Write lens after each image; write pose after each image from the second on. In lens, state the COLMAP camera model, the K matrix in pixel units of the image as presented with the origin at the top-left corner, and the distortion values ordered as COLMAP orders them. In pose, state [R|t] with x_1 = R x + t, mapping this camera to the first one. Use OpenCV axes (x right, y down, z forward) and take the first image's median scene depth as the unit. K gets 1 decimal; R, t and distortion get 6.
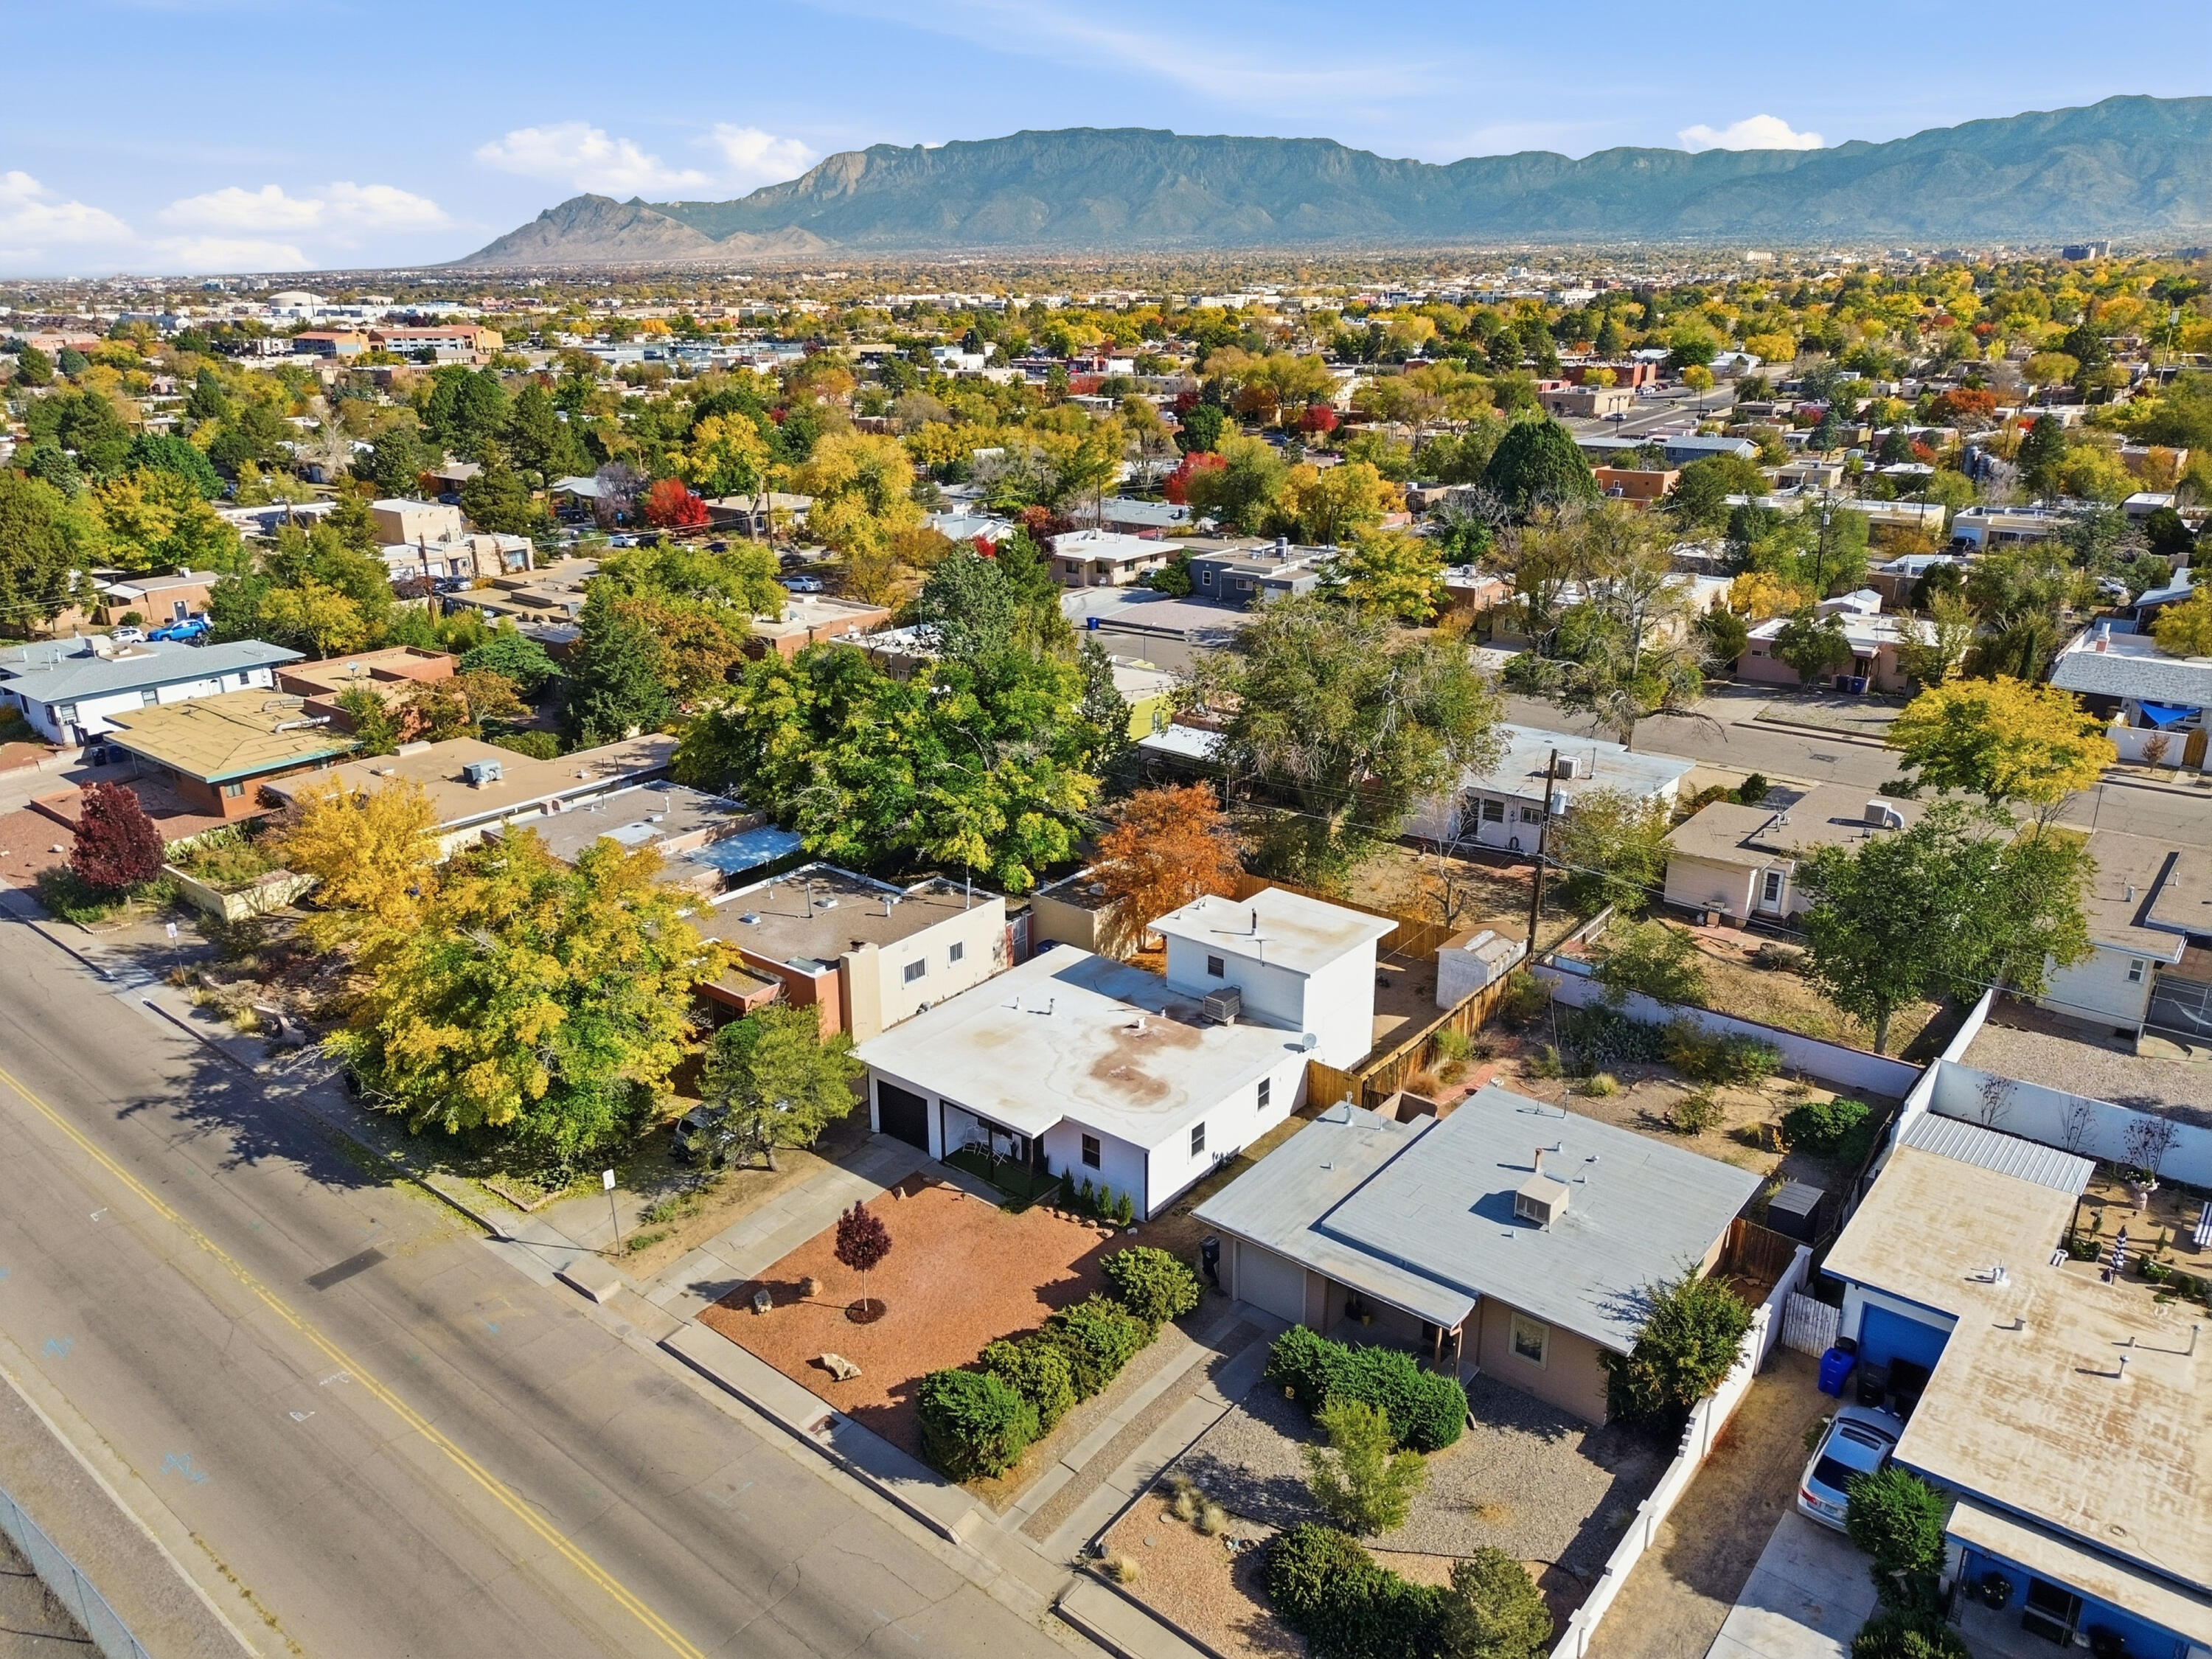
lens RADIAL K [[1558.7, 0, 1106.5], [0, 1558.7, 832.1], [0, 0, 1]] dist [0.052722, -0.042612]
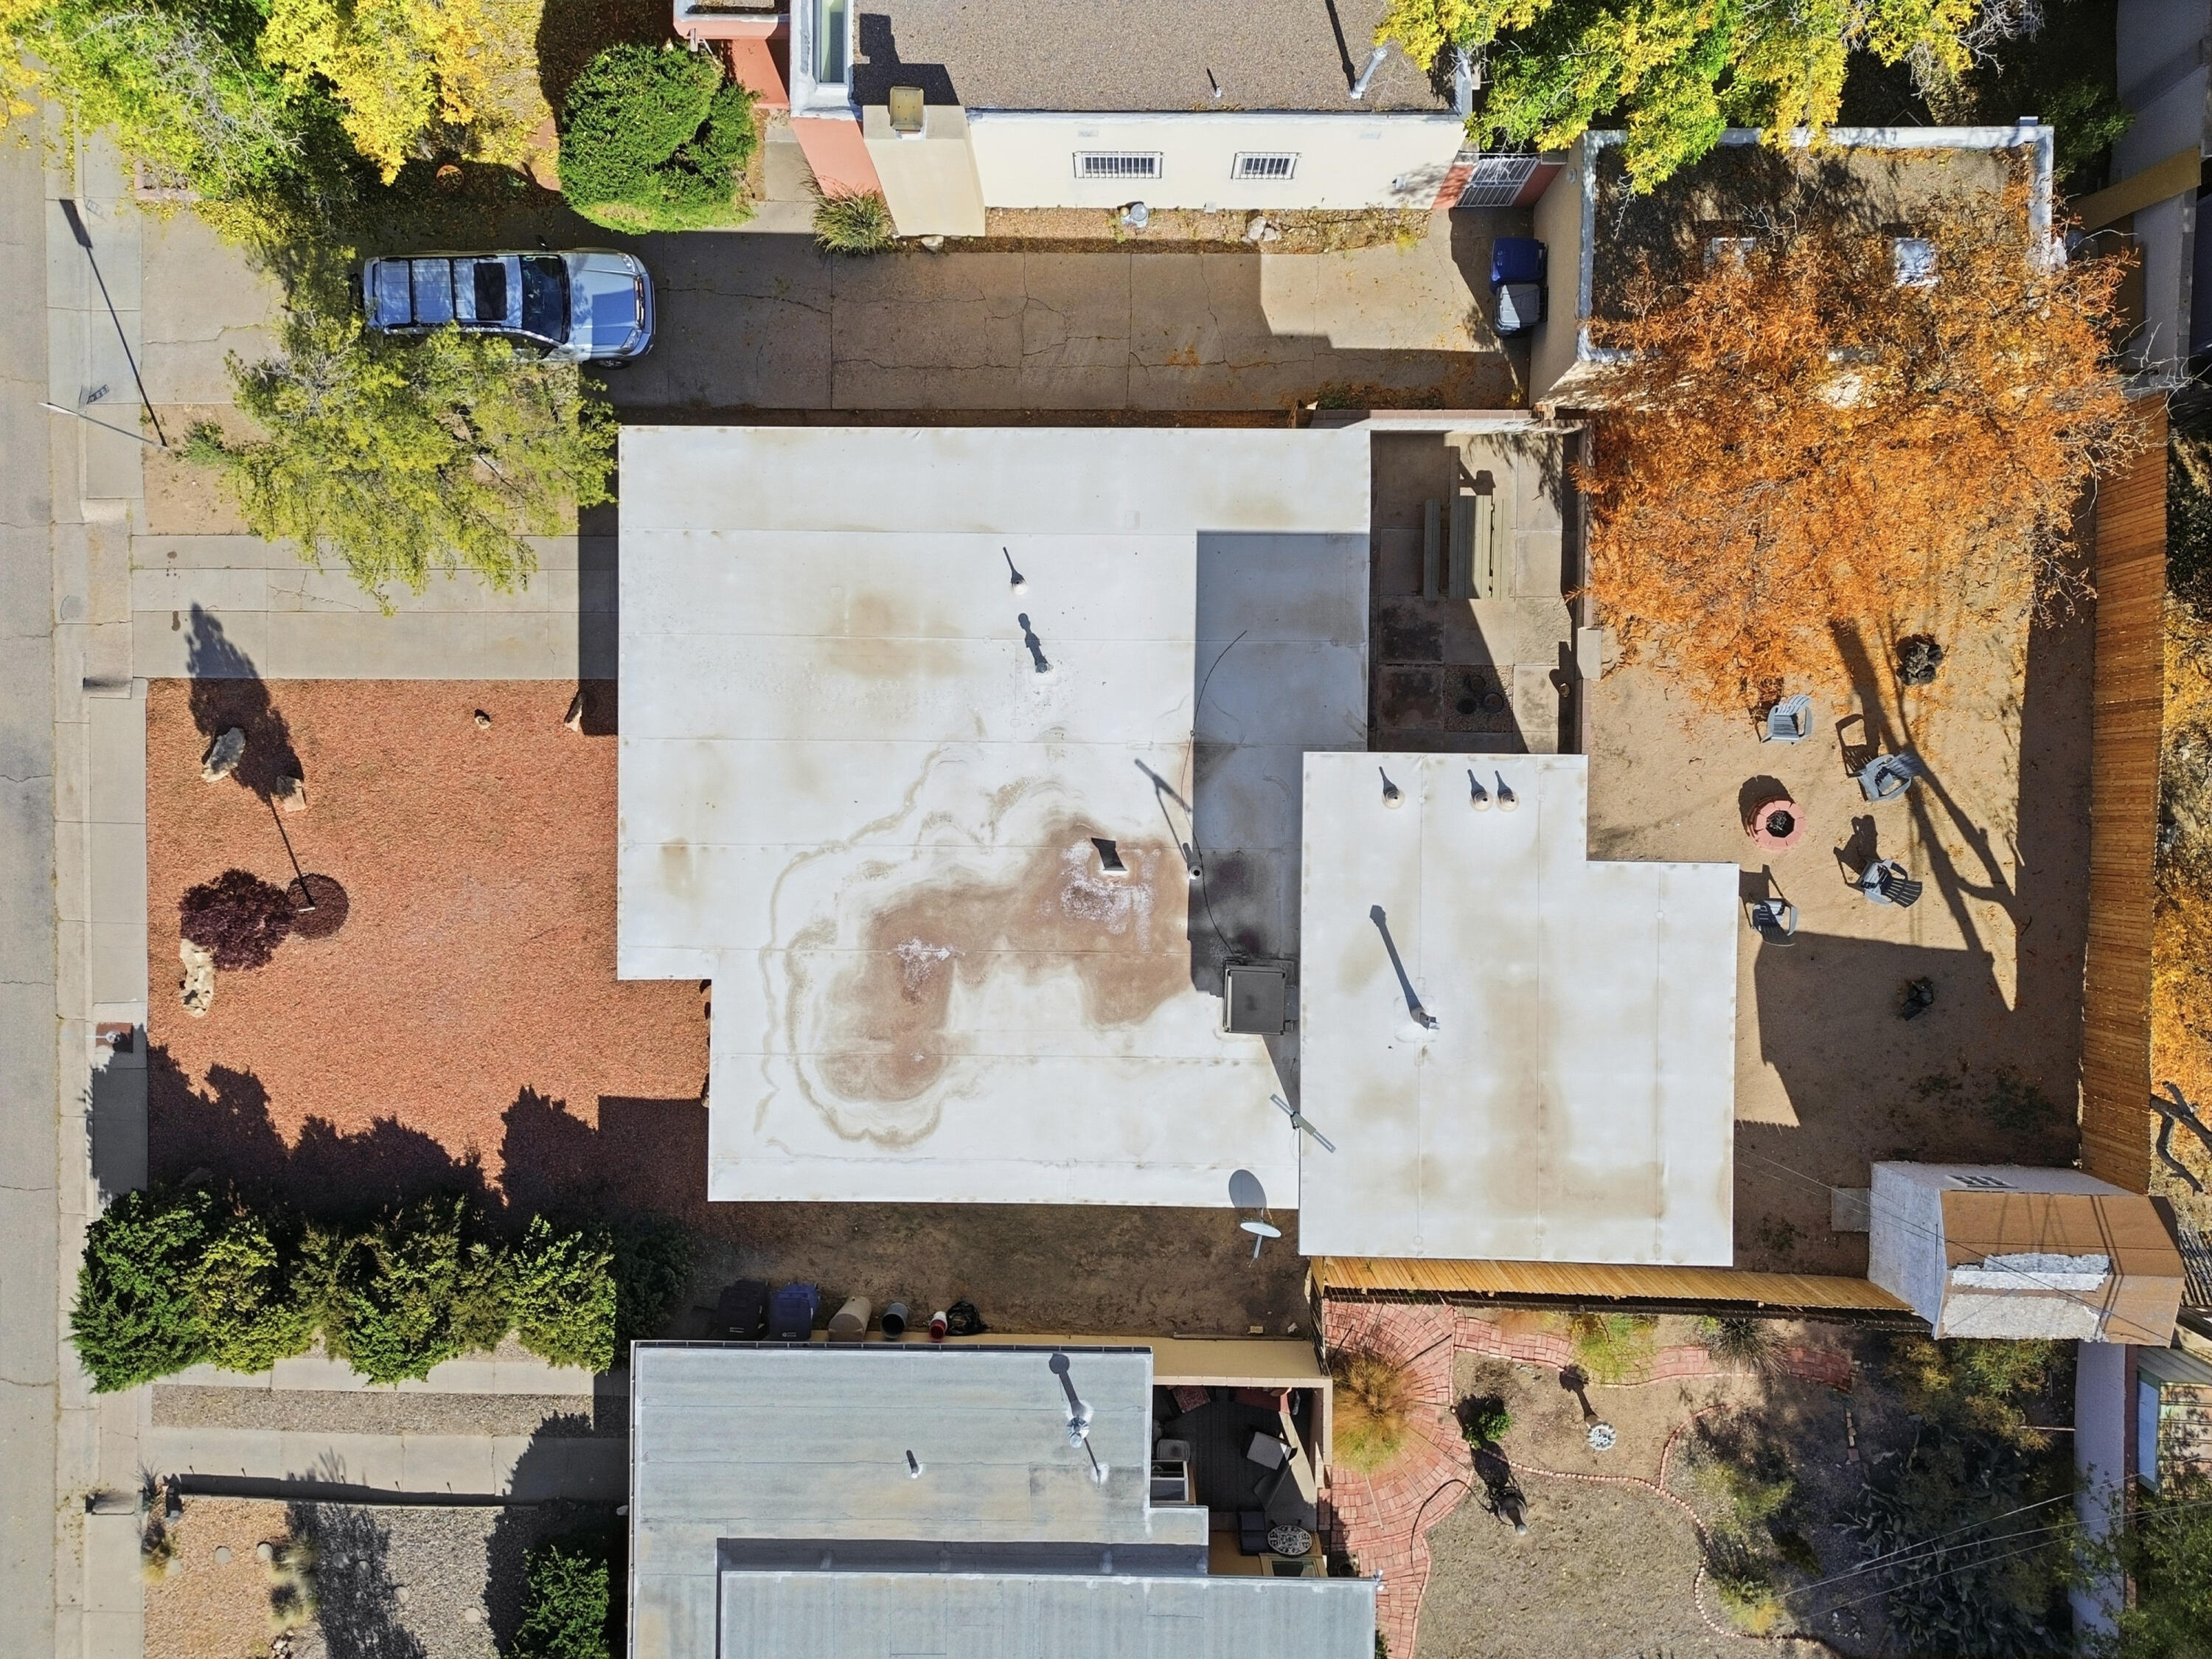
lens RADIAL K [[1558.7, 0, 1090.5], [0, 1558.7, 835.7], [0, 0, 1]] dist [0.052722, -0.042612]
pose [[0.622981, 0.782042, 0.017444, 0.002184], [-0.257693, 0.184123, 0.948522, -0.315067], [0.738572, -0.595406, 0.316232, 0.908766]]
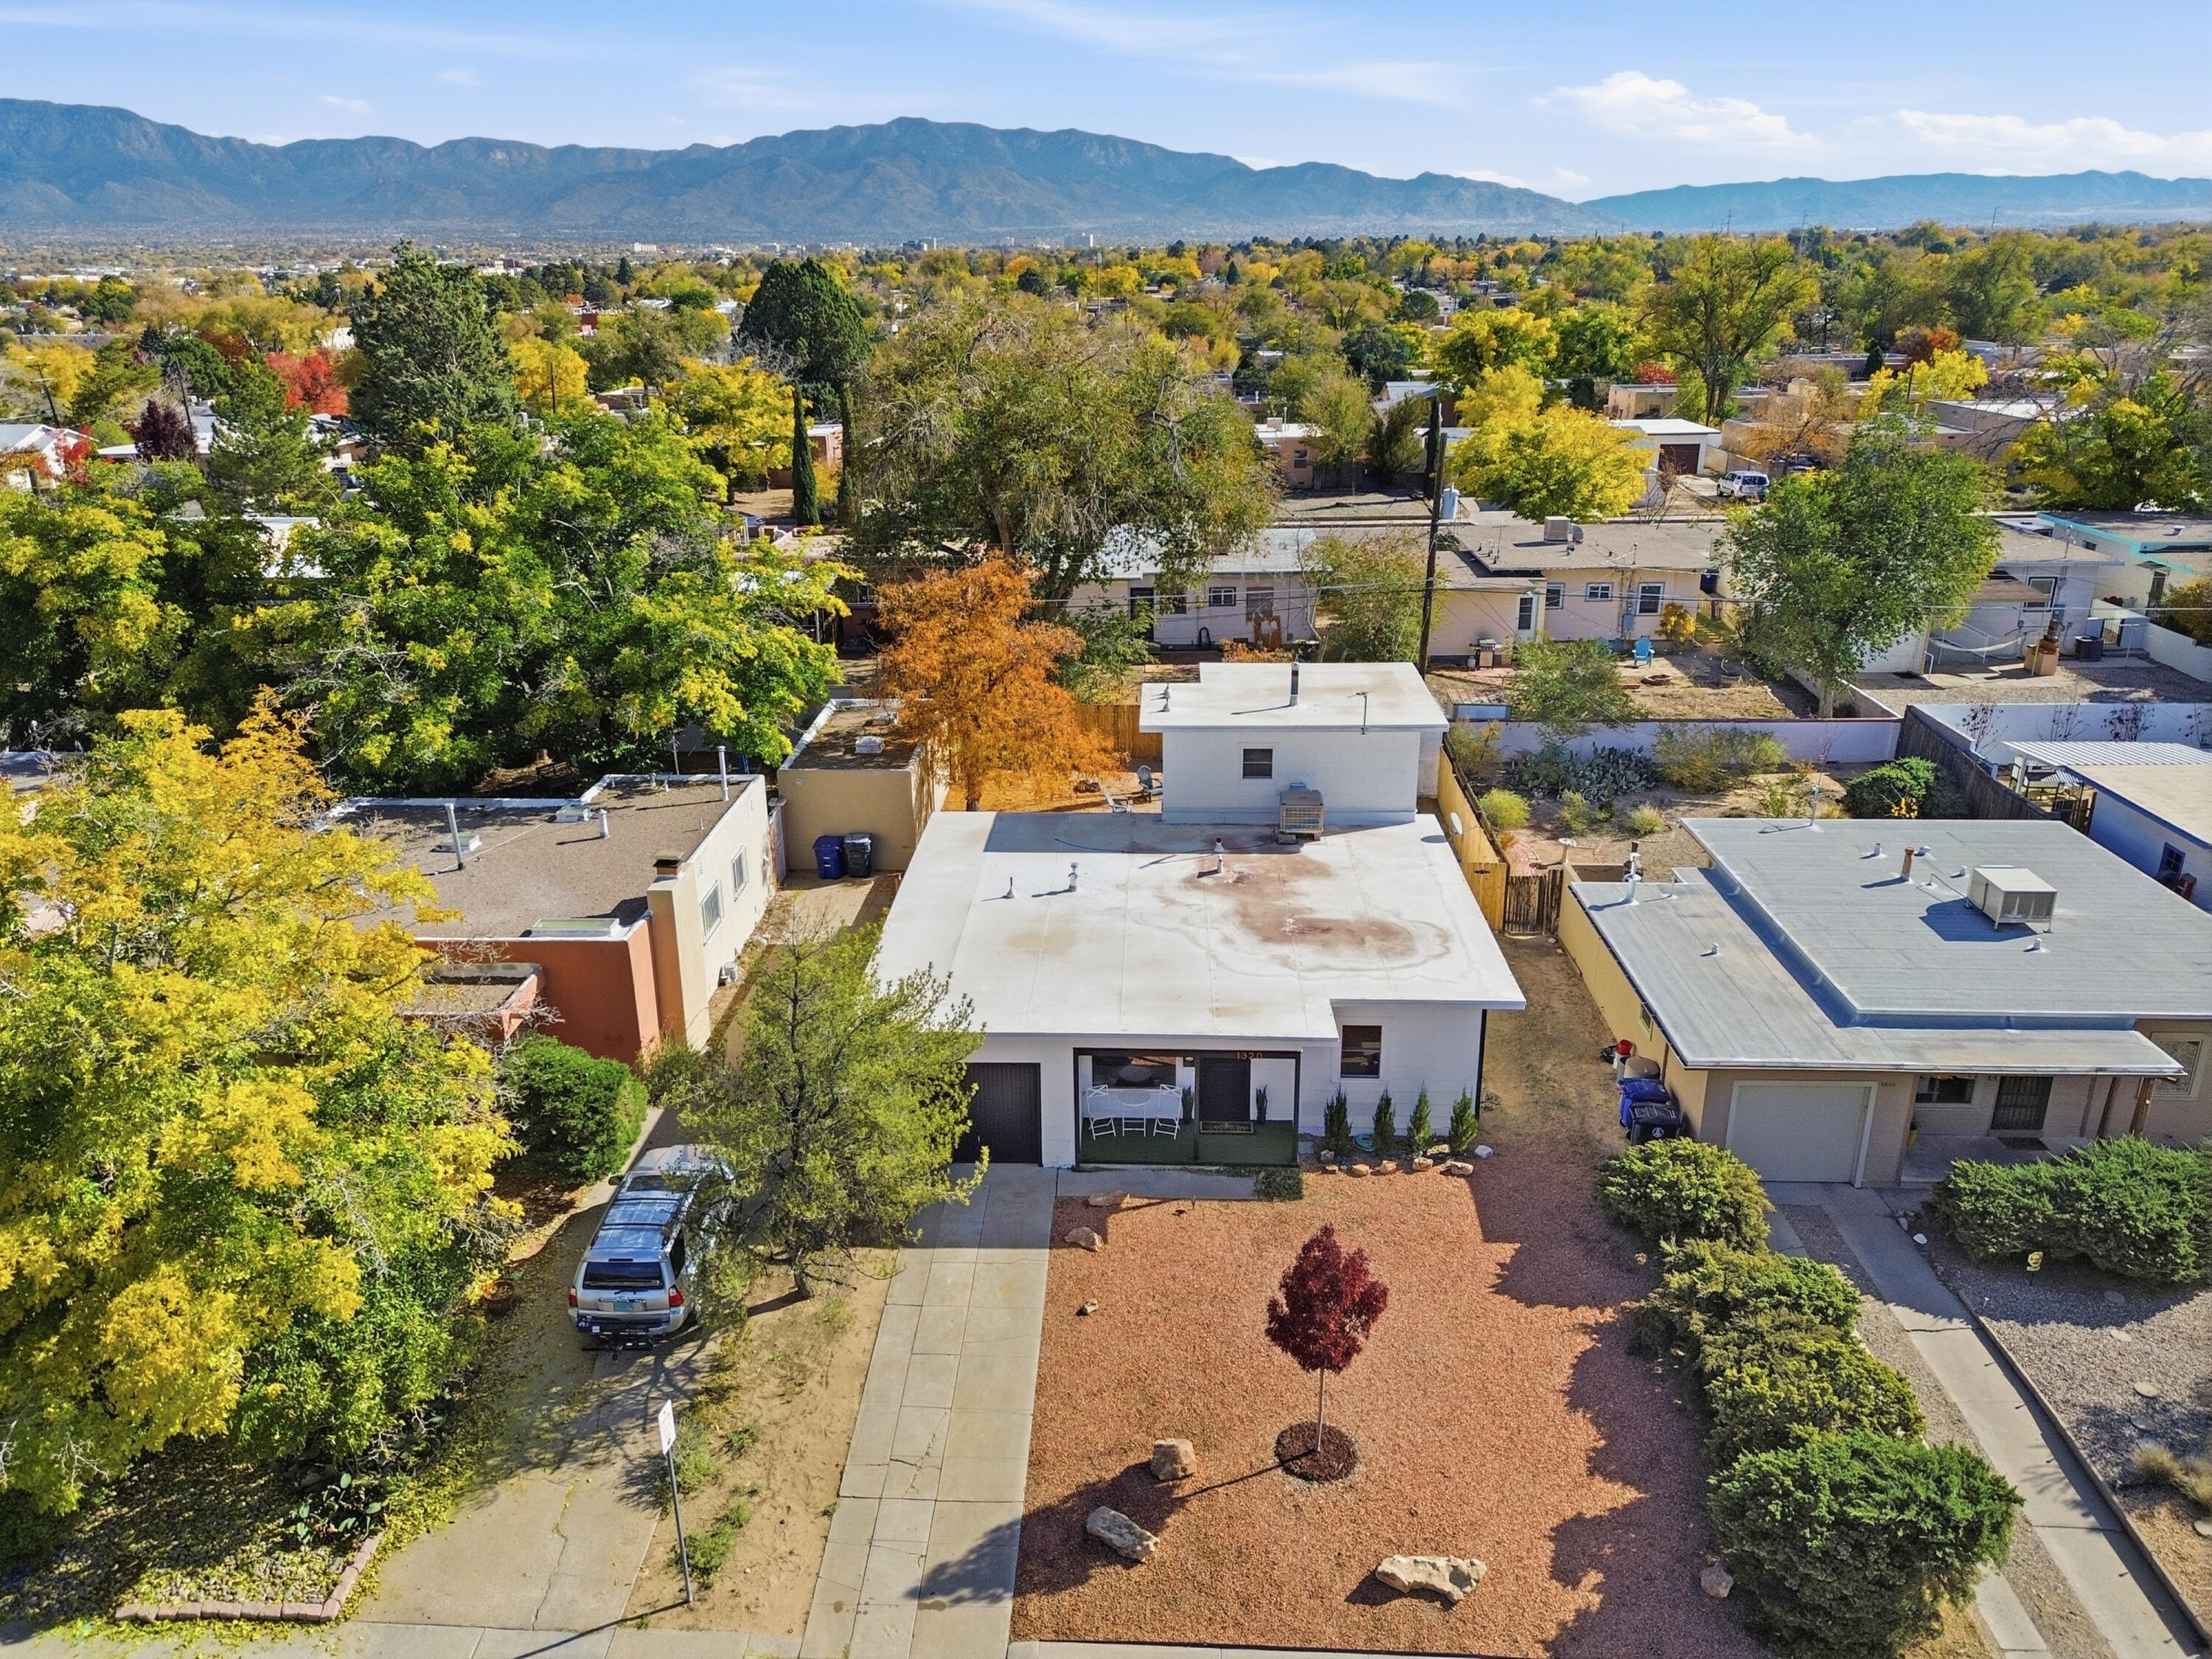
lens RADIAL K [[1558.7, 0, 1106.3], [0, 1558.7, 820.0], [0, 0, 1]] dist [0.052722, -0.042612]
pose [[0.799128, -0.200721, 0.566662, -0.383702], [0.202697, 0.977380, 0.060352, 0.062192], [-0.565958, 0.066632, 0.821737, 0.542174]]
